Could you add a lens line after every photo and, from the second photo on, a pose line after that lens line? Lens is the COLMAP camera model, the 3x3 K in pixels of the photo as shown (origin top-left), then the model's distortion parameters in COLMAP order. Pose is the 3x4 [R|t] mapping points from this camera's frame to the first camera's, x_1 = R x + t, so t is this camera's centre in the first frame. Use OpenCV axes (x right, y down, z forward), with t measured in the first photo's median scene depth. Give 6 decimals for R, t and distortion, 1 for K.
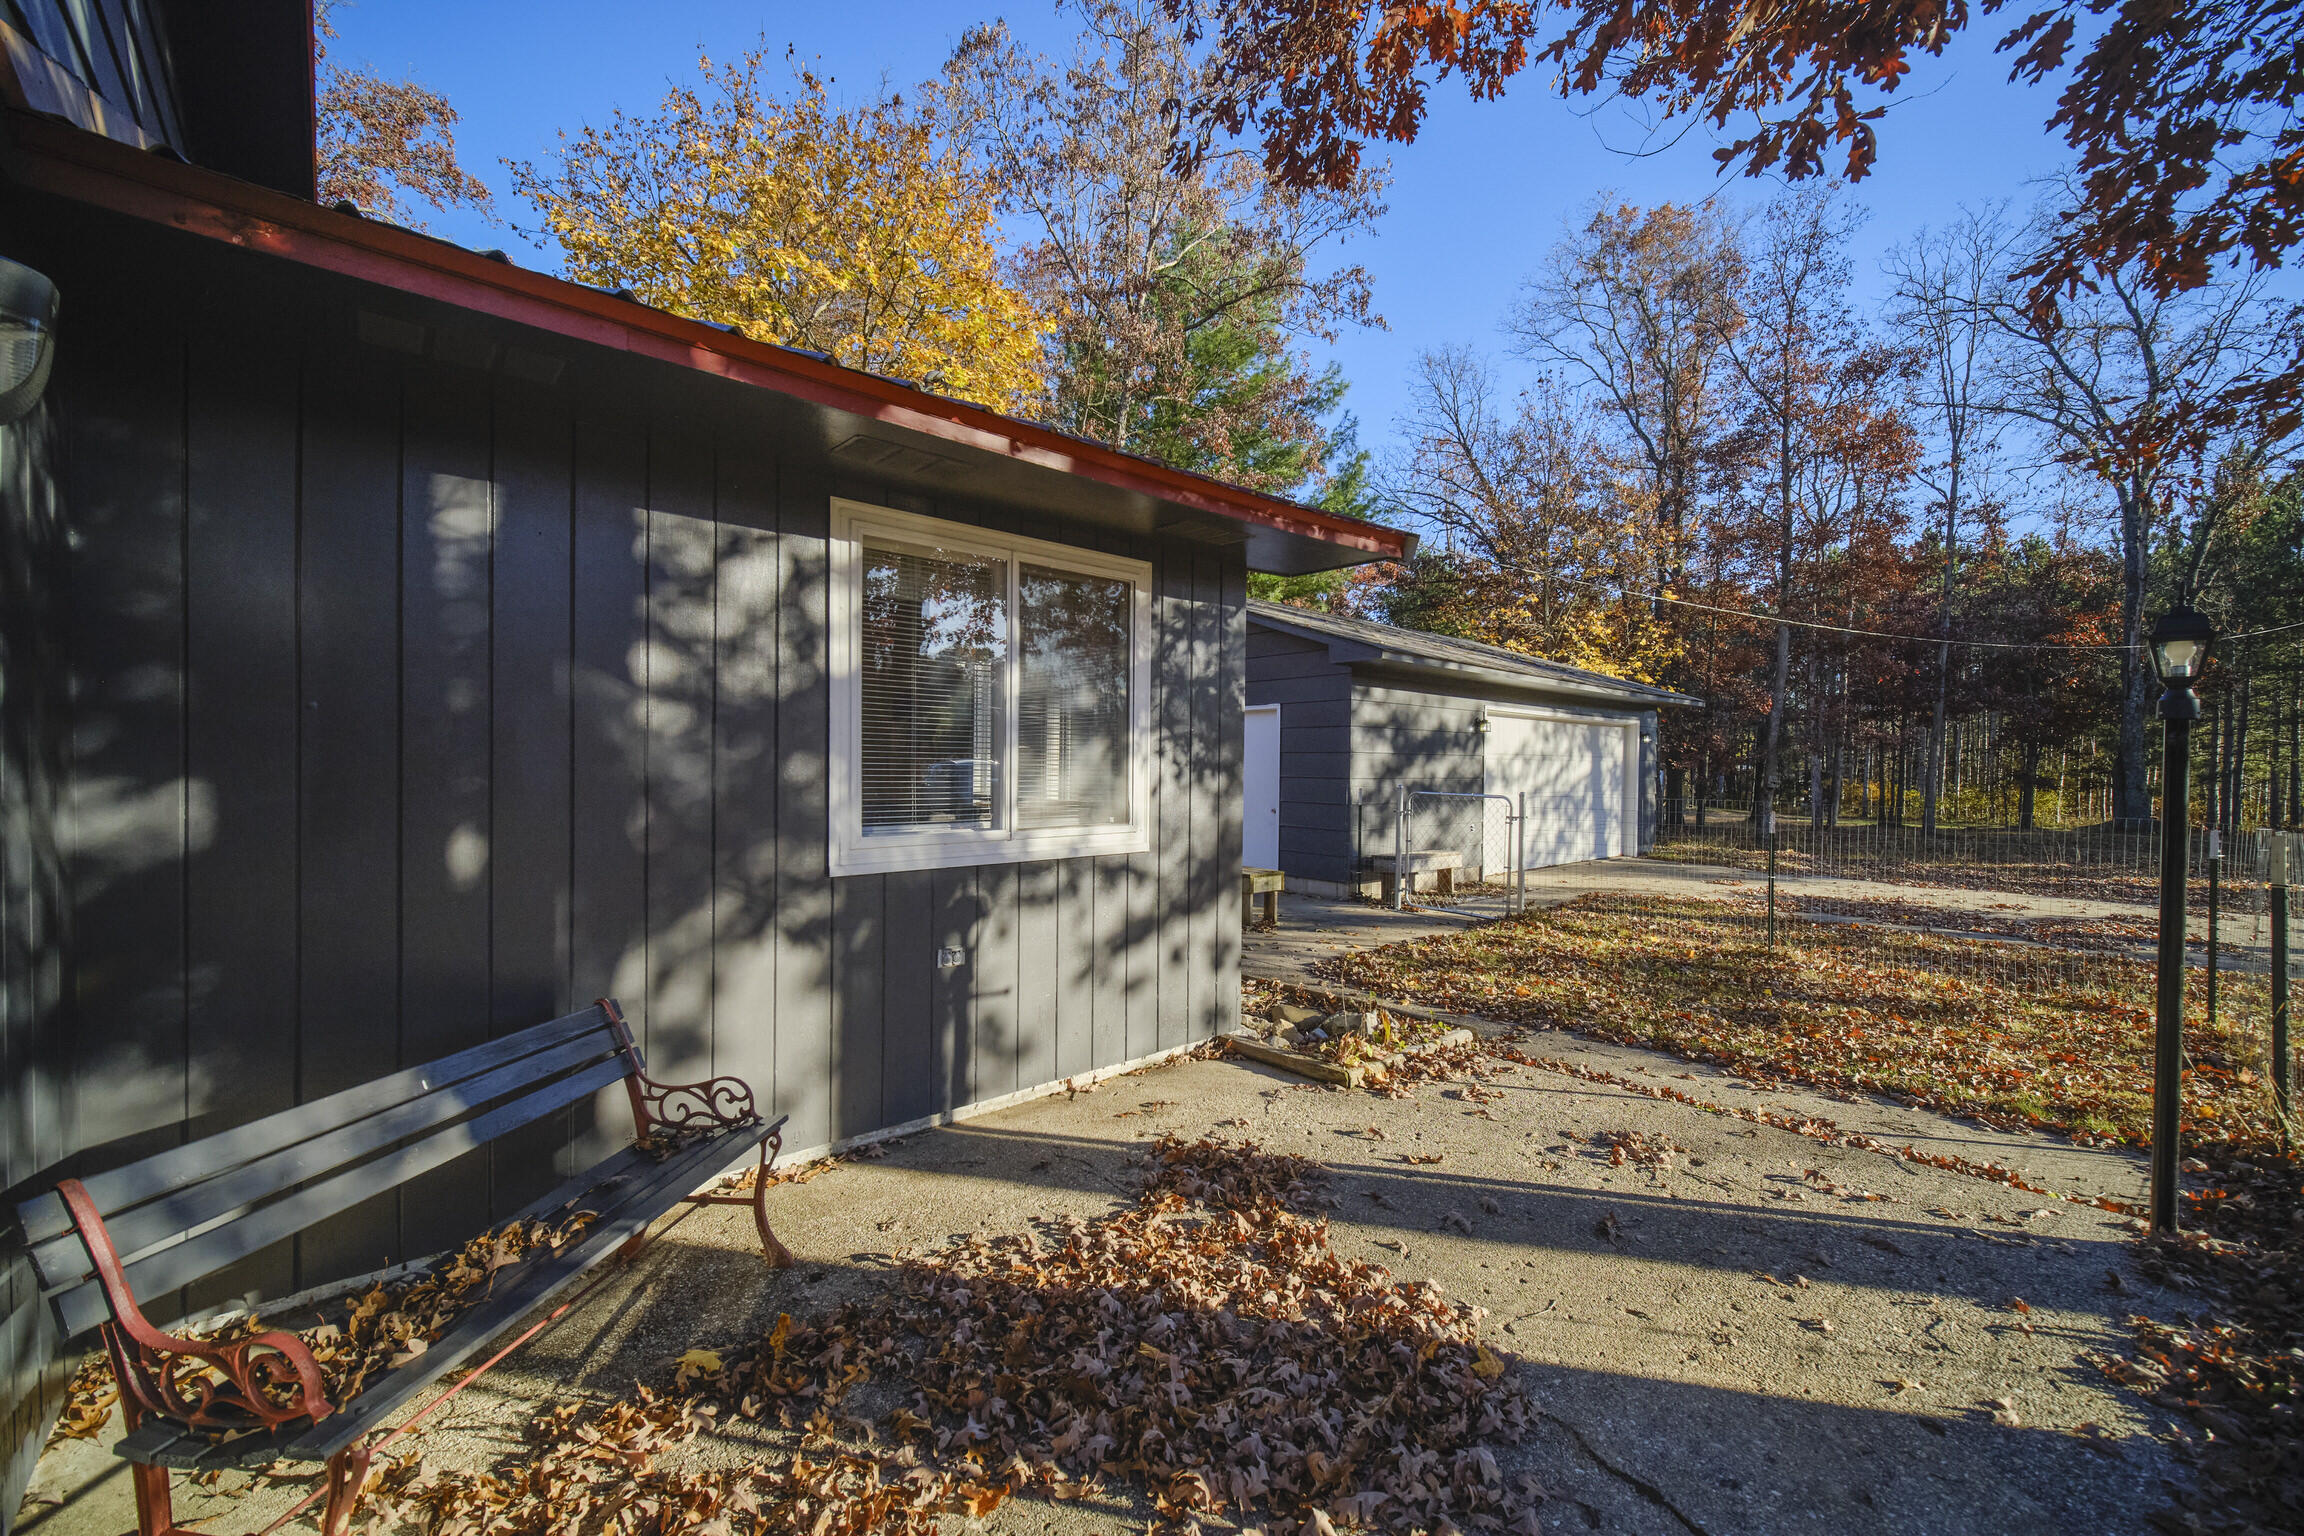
lens RADIAL K [[907.3, 0, 1152.0], [0, 907.3, 768.0], [0, 0, 1]] dist [-0.001146, 0.000208]
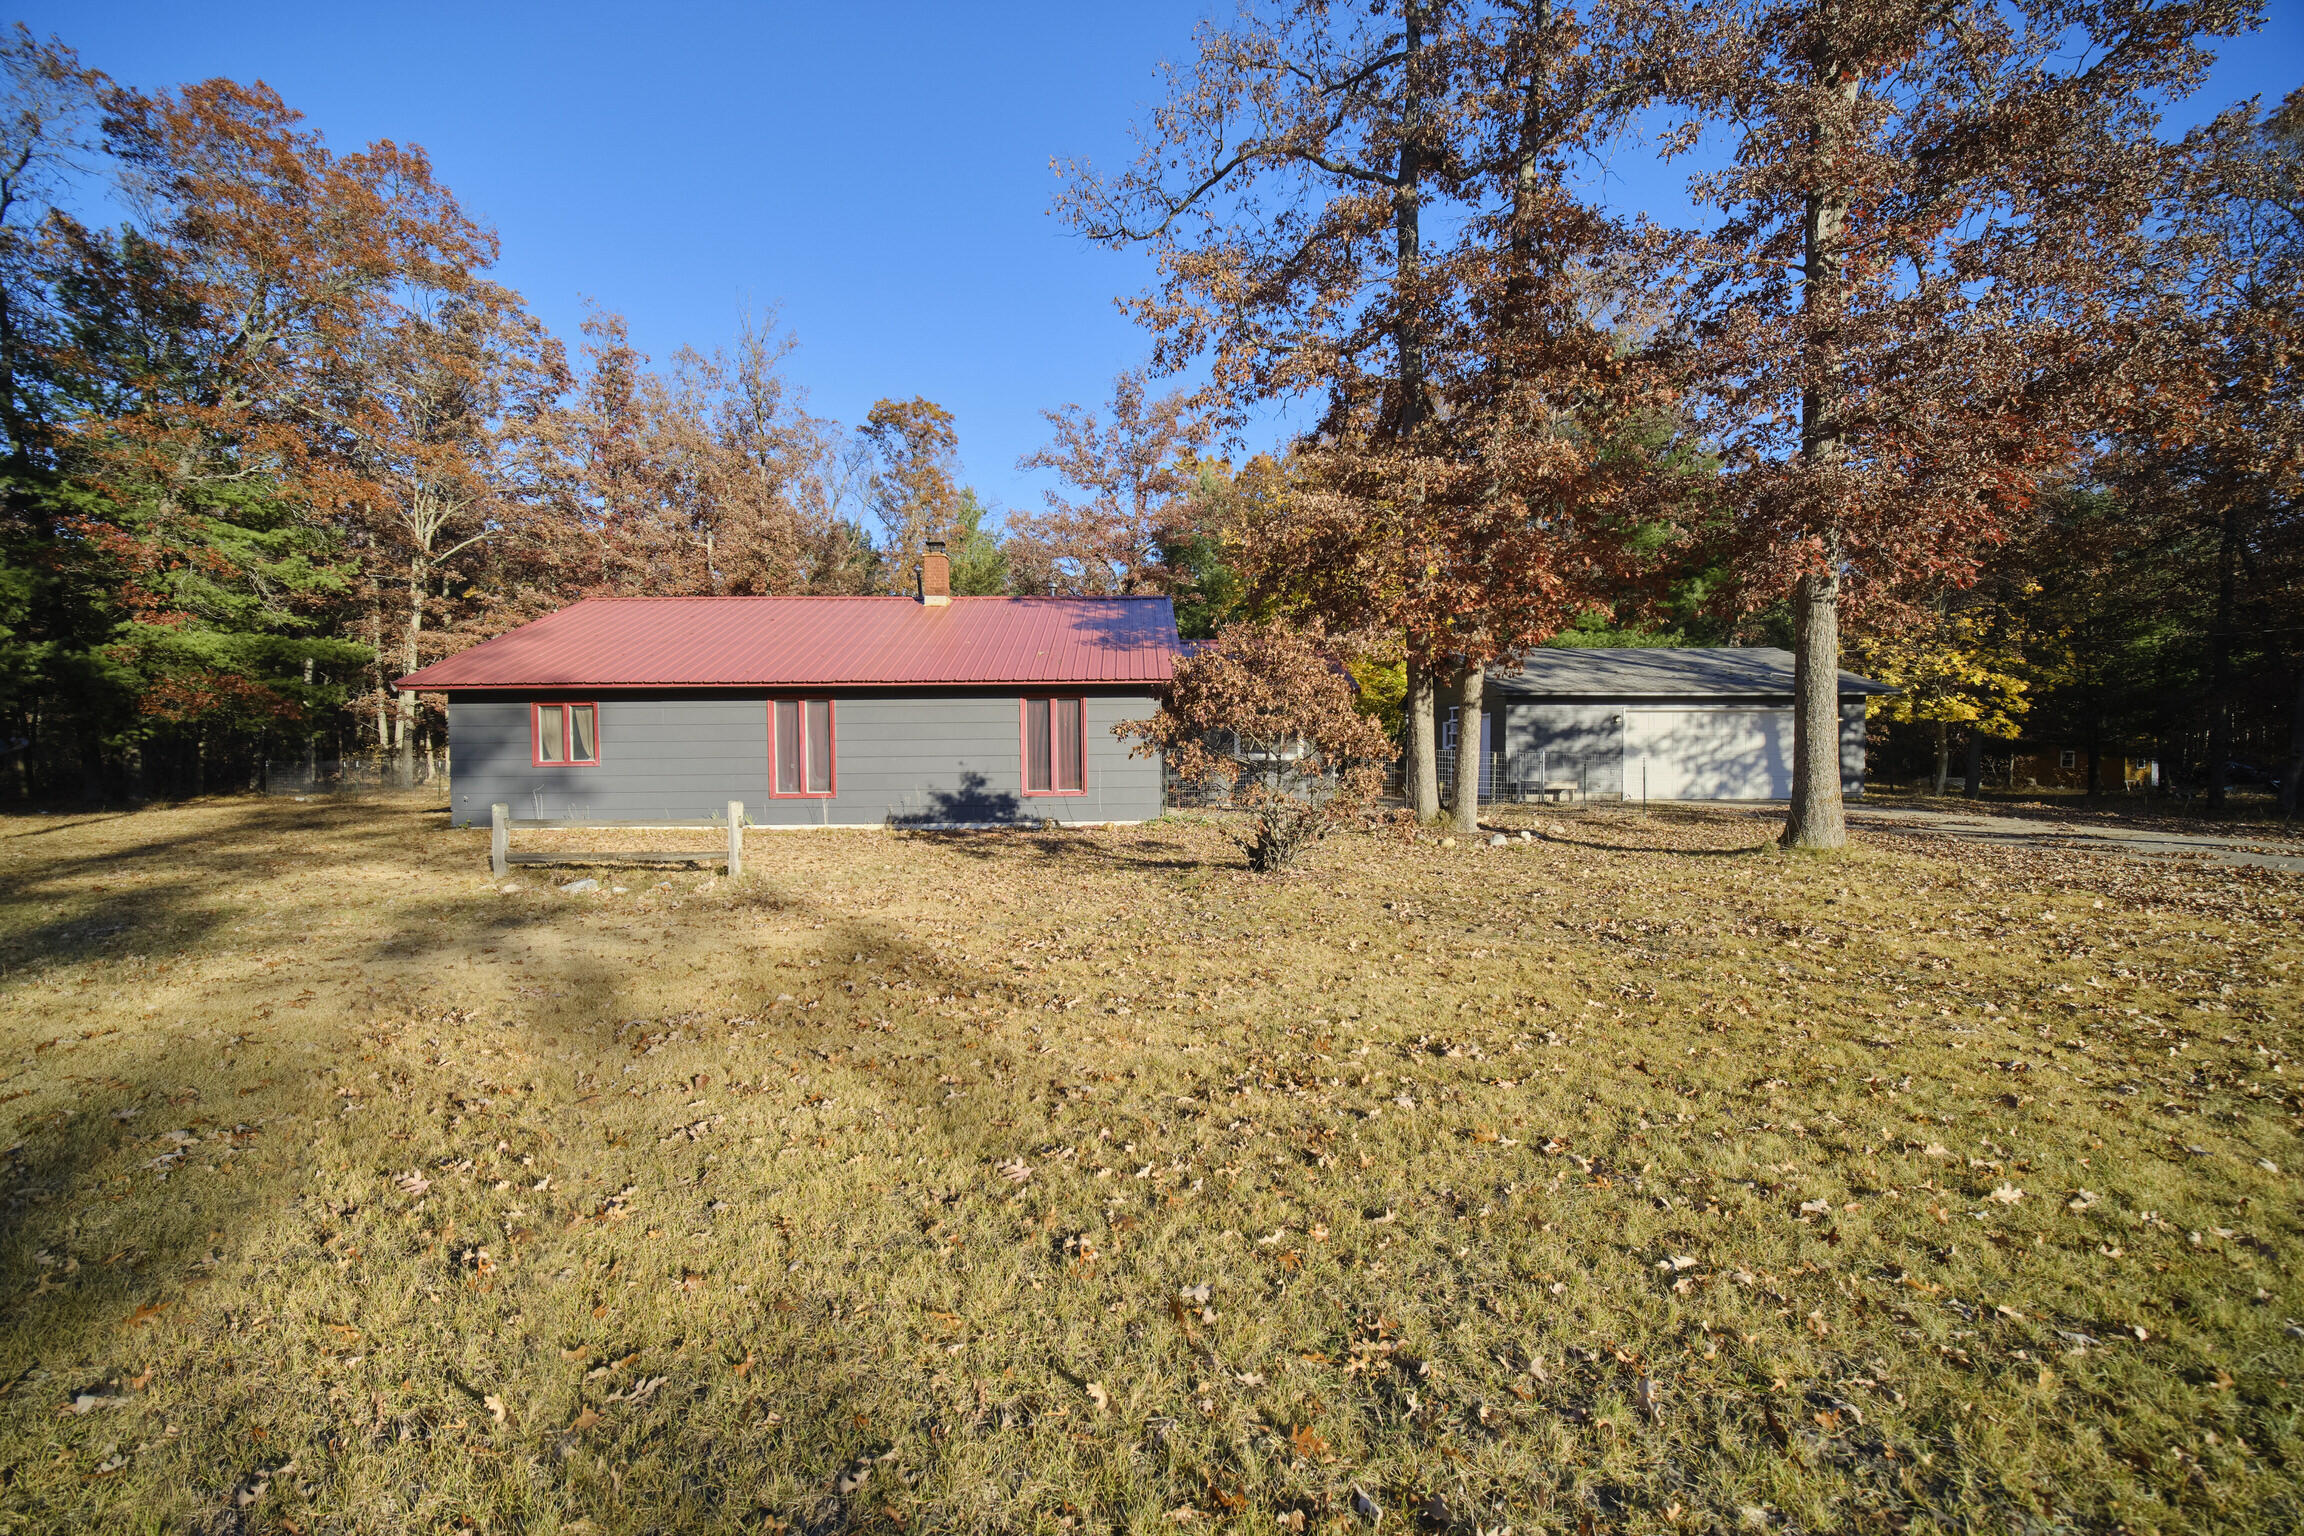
lens RADIAL K [[907.3, 0, 1152.0], [0, 907.3, 768.0], [0, 0, 1]] dist [-0.001146, 0.000208]
pose [[0.749444, 0.005905, -0.662042, 2.477613], [0.002925, 0.999921, 0.012231, 0.064652], [0.662062, -0.011103, 0.749367, -2.925924]]
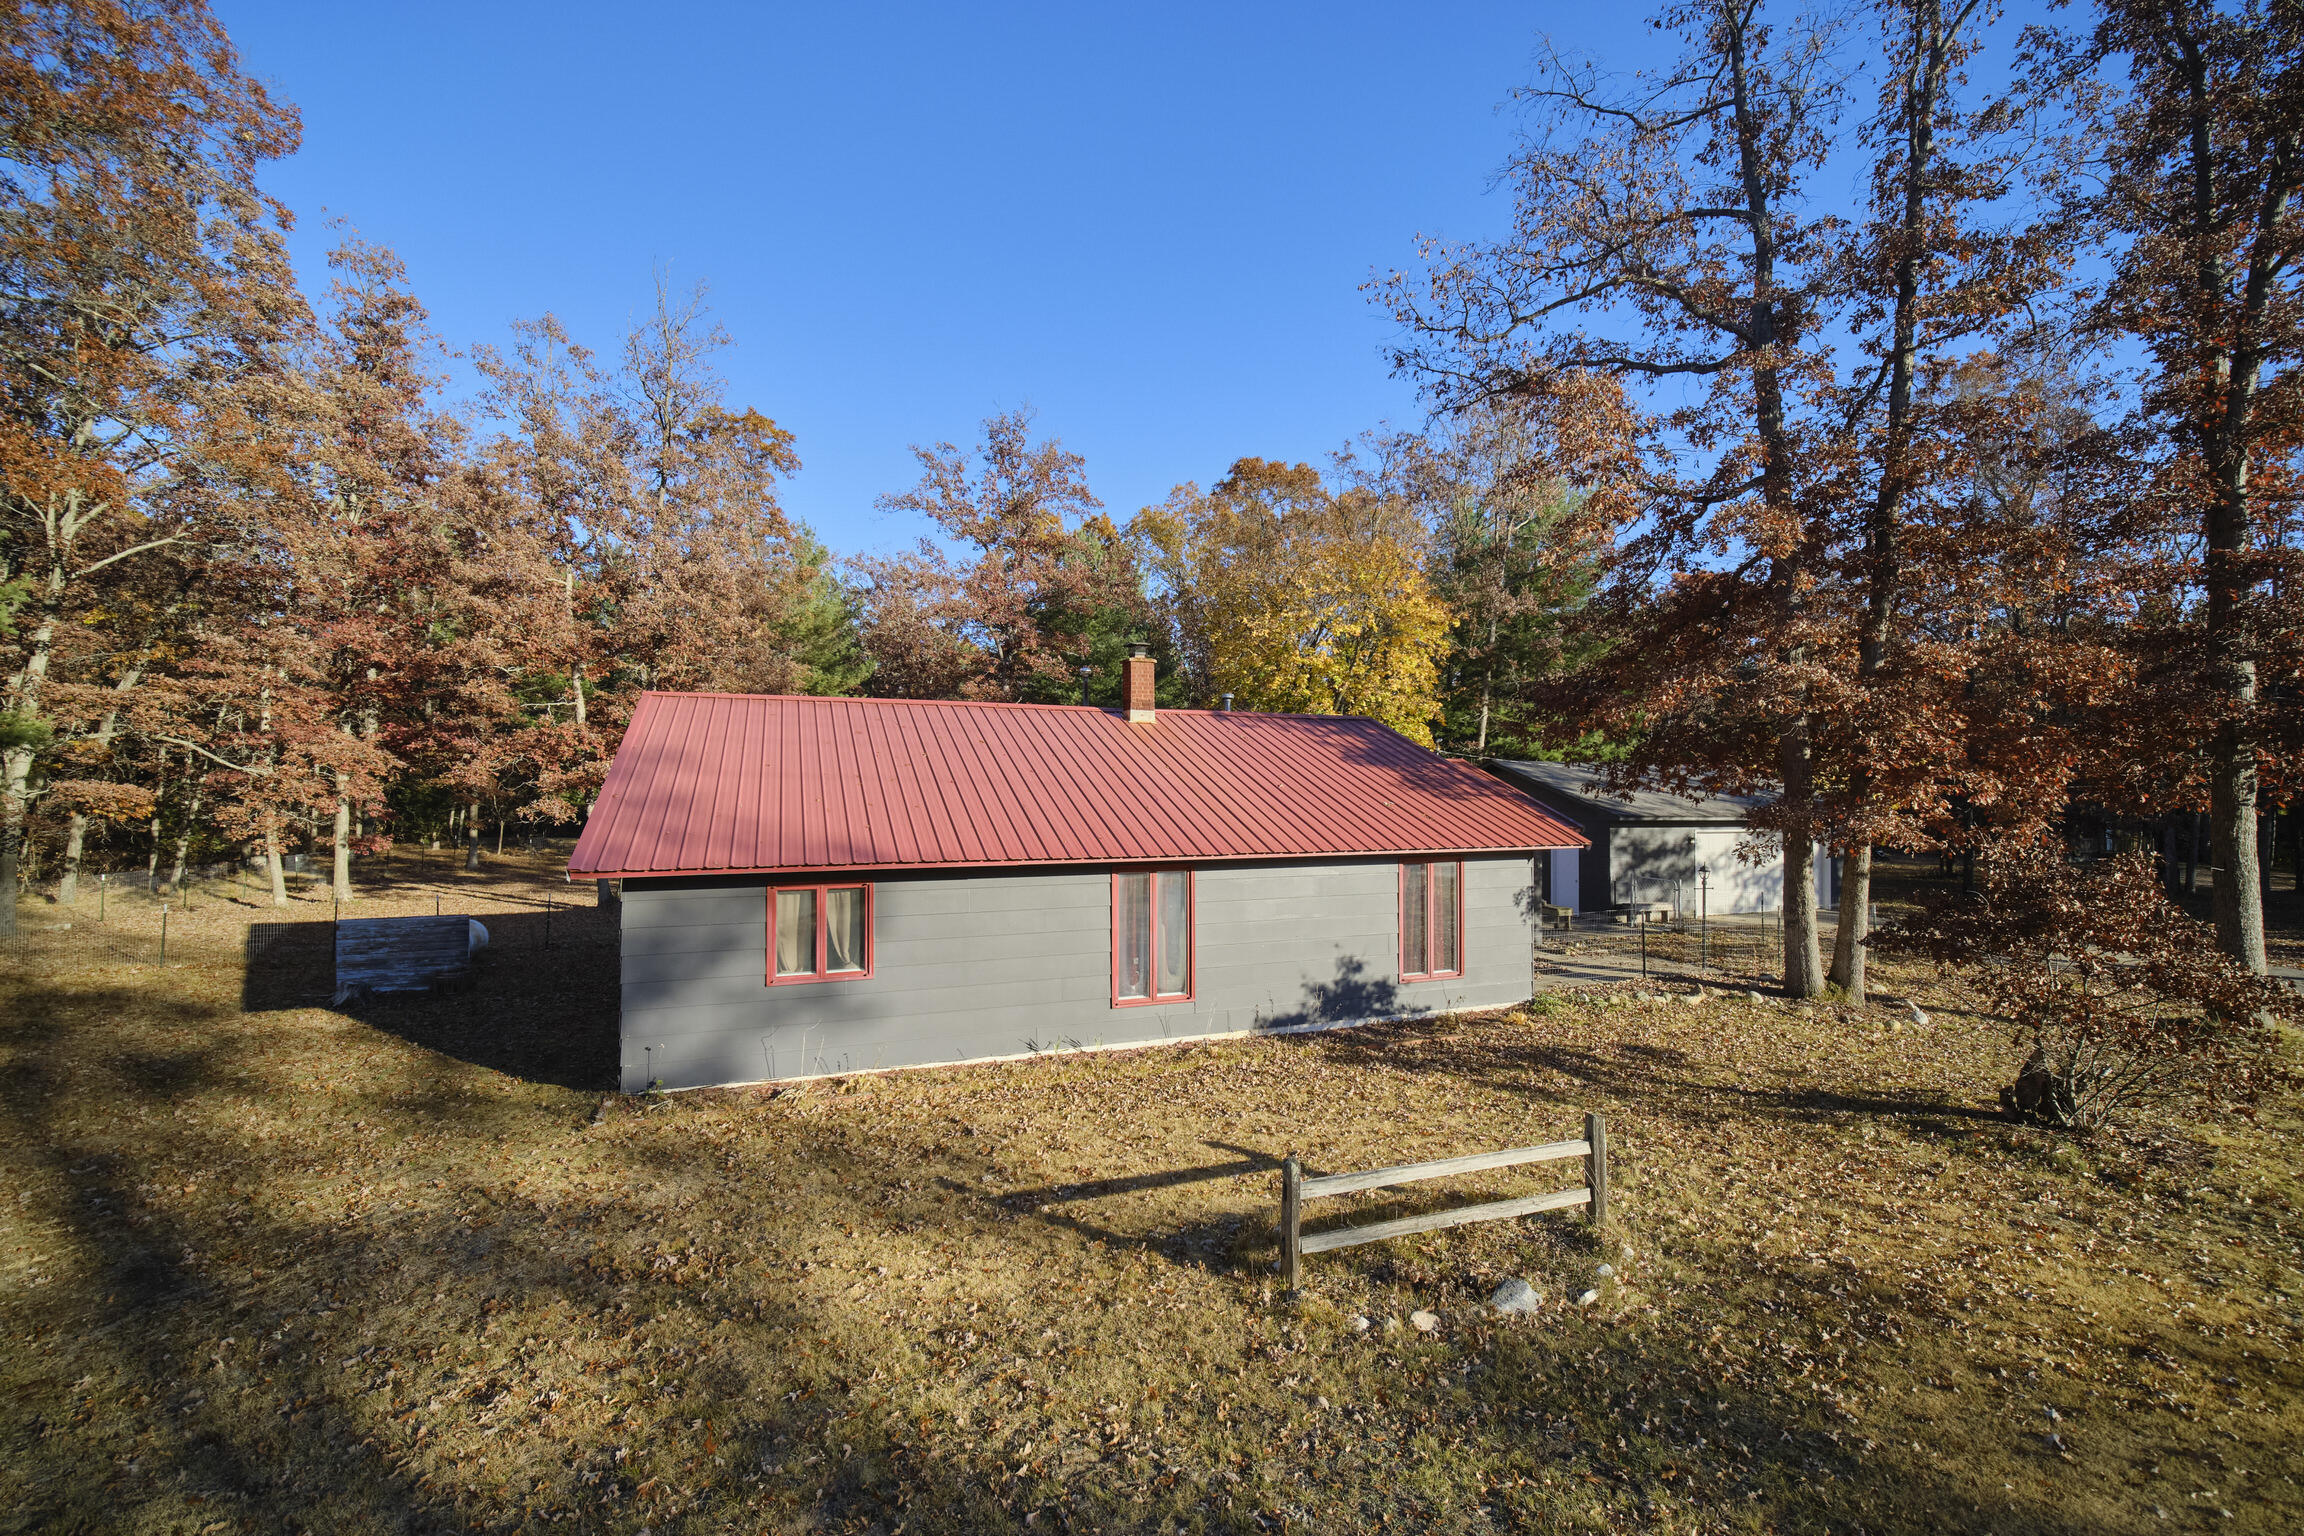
lens RADIAL K [[907.3, 0, 1152.0], [0, 907.3, 768.0], [0, 0, 1]] dist [-0.001146, 0.000208]
pose [[0.929208, -0.008067, -0.369470, -0.006555], [-0.004624, 0.999430, -0.033452, -0.381885], [0.369529, 0.032792, 0.928641, -3.638203]]
